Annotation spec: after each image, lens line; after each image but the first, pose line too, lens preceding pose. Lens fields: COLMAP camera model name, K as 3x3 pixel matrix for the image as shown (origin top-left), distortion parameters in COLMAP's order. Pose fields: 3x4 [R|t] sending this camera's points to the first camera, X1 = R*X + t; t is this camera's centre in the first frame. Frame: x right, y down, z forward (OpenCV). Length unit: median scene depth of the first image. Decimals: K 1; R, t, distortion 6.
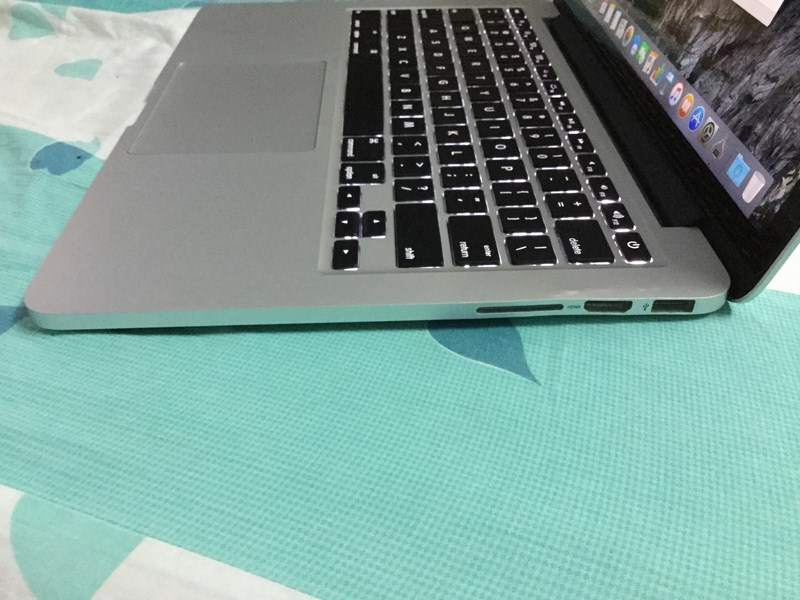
lens RADIAL K [[769.8, 0, 391.7], [0, 769.8, 294.1], [0, 0, 1]] dist [-0.019685, 0.000000]
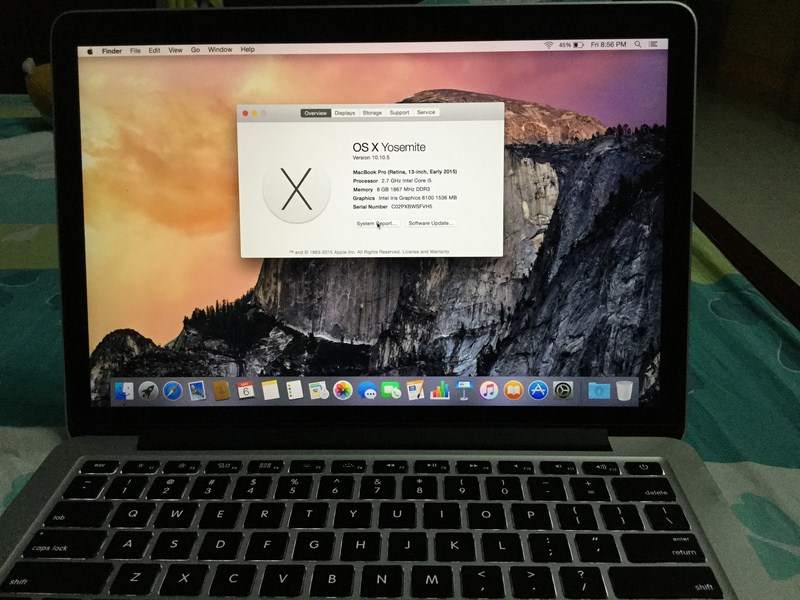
lens RADIAL K [[729.6, 0, 405.3], [0, 729.6, 298.7], [0, 0, 1]] dist [0.062640, -0.128900]
pose [[0.037792, -0.384699, 0.922268, -0.737105], [0.602770, 0.744893, 0.286013, -0.839417], [-0.797020, 0.545106, 0.260036, 0.735330]]
